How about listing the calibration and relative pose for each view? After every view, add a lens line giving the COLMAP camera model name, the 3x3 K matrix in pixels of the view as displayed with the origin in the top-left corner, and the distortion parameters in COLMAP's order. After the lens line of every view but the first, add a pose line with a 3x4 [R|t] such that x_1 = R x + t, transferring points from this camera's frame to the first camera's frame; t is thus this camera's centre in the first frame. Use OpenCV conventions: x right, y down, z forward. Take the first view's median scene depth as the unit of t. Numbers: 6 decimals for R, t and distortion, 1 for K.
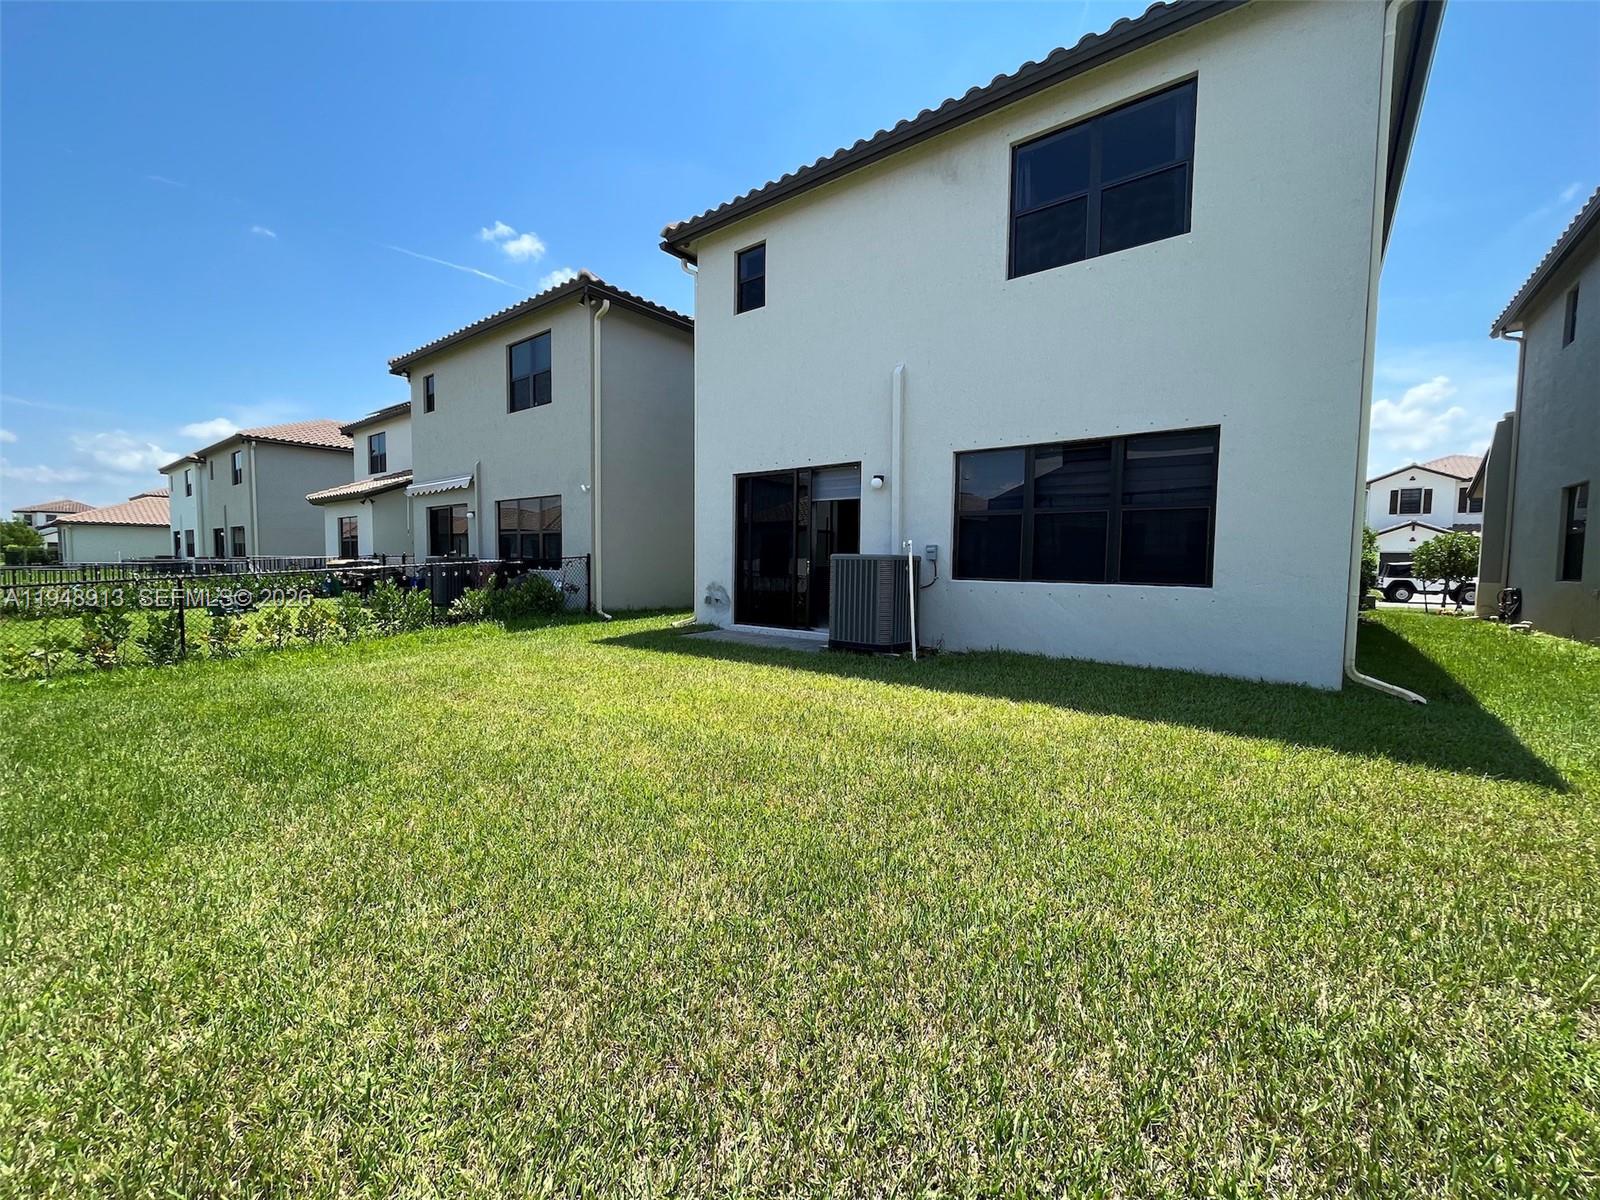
lens RADIAL K [[643.6, 0, 803.6], [0, 643.6, 599.4], [0, 0, 1]] dist [-0.002452, -0.000113]
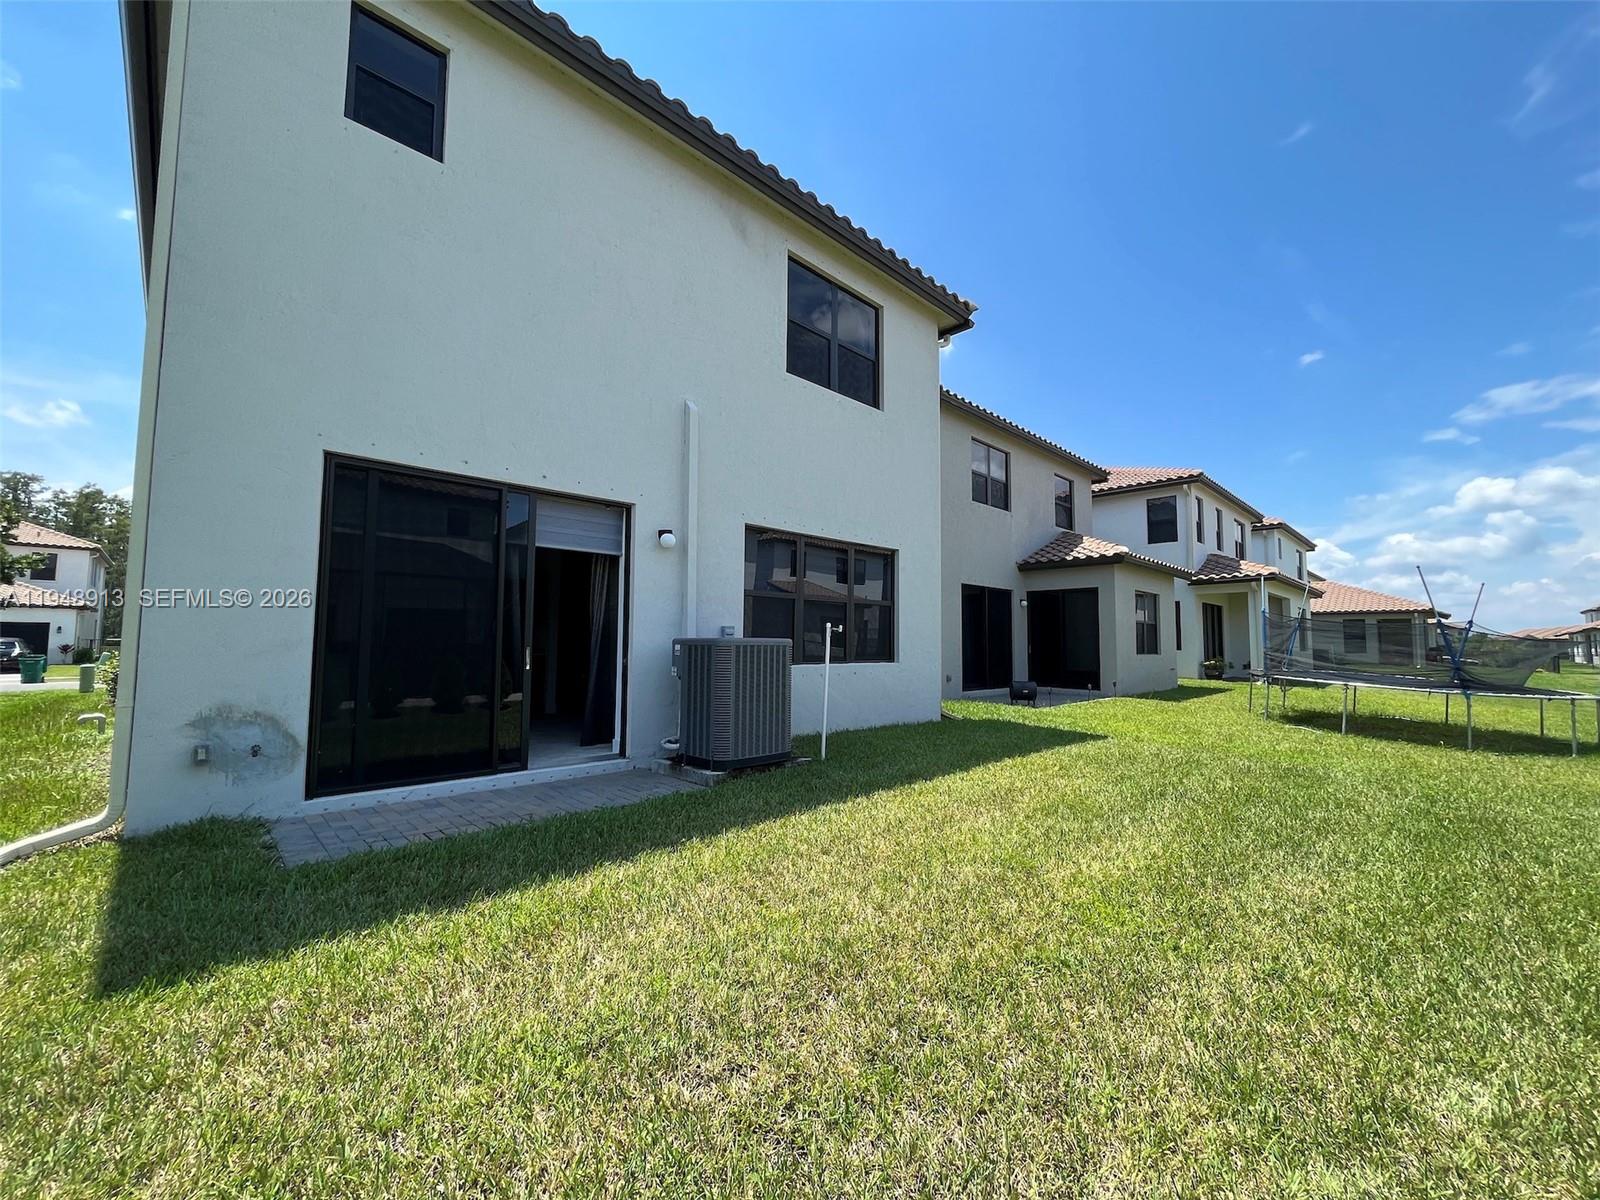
lens RADIAL K [[643.6, 0, 803.6], [0, 643.6, 599.4], [0, 0, 1]] dist [-0.002452, -0.000113]
pose [[0.129885, 0.061914, 0.989594, -0.654626], [0.059775, 0.995744, -0.070144, -0.058004], [-0.989726, 0.068263, 0.125632, 0.837004]]
